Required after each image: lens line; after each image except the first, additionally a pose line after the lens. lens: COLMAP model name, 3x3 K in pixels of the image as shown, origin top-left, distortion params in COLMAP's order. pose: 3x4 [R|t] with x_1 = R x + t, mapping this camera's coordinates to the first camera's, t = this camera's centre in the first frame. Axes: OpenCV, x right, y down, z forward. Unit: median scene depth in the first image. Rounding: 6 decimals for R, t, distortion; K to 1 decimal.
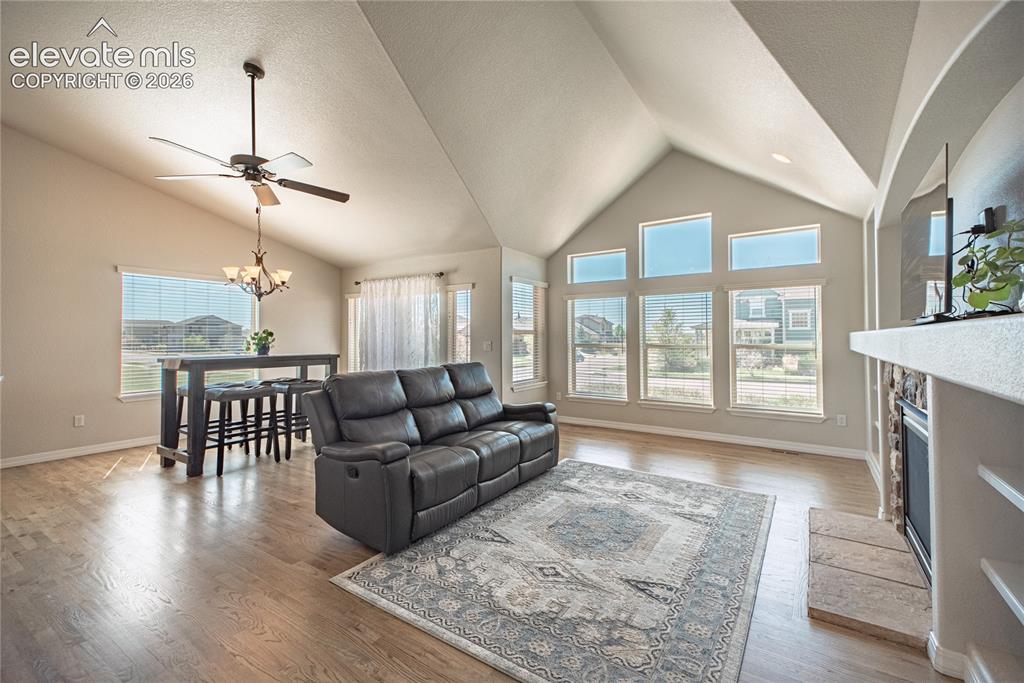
lens RADIAL K [[437.8, 0, 512.2], [0, 437.8, 352.6], [0, 0, 1]] dist [0.050712, 0.000091]
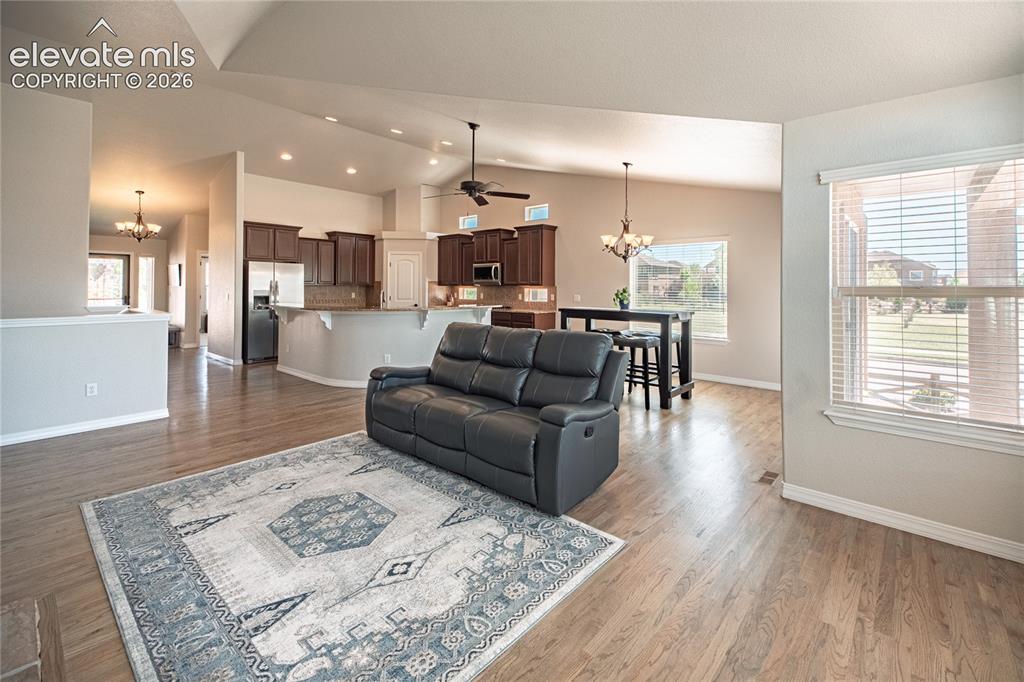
lens RADIAL K [[440.2, 0, 526.9], [0, 440.2, 286.5], [0, 0, 1]] dist [0.016646, -0.000785]
pose [[-0.117241, 0.001542, -0.993102, 0.612450], [-0.043760, 0.999019, 0.006718, -0.051893], [0.992139, 0.044245, -0.117059, 0.881338]]
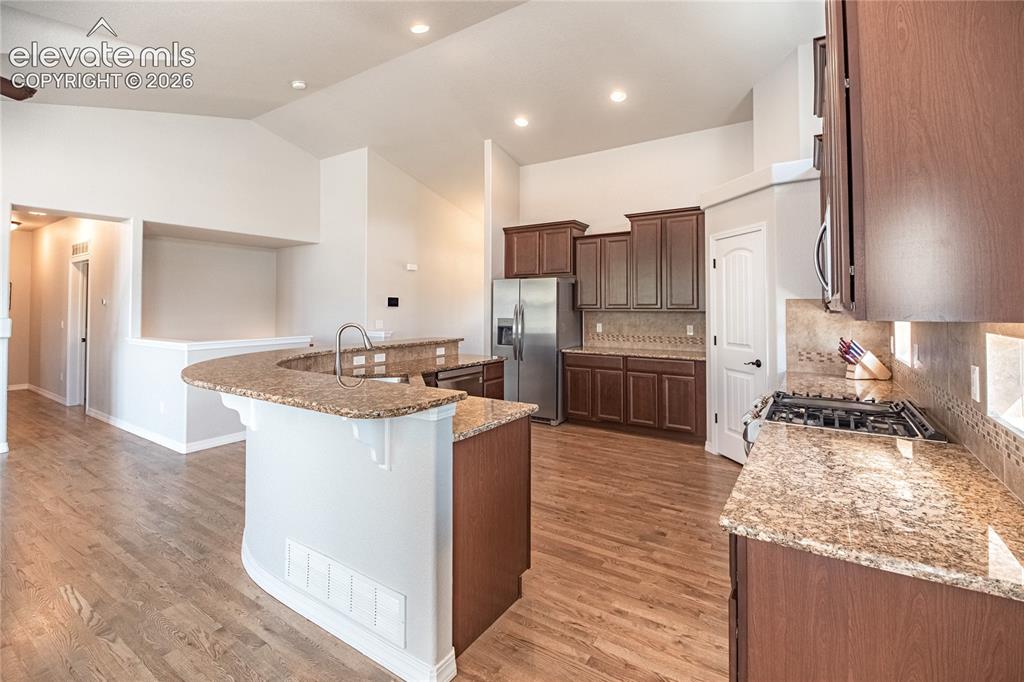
lens RADIAL K [[460.1, 0, 508.0], [0, 460.1, 299.1], [0, 0, 1]] dist [-0.001070, -0.000190]
pose [[-0.999990, 0.002338, 0.003790, -0.857620], [0.002414, 0.999791, 0.020296, -0.059940], [-0.003742, 0.020305, -0.999787, 0.944091]]
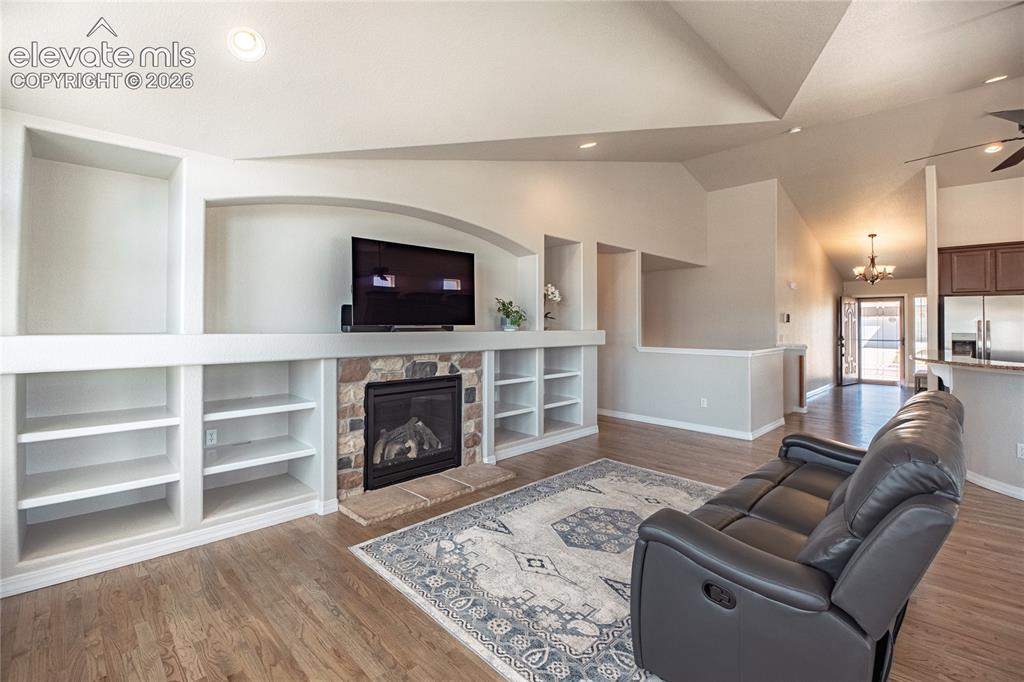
lens RADIAL K [[460.4, 0, 512.3], [0, 460.4, 319.6], [0, 0, 1]] dist [-0.001519, -0.000870]
pose [[-0.978943, 0.002292, 0.204120, 0.109876], [0.008032, 0.999595, 0.027298, -0.067598], [-0.203974, 0.028362, -0.978565, 1.245789]]
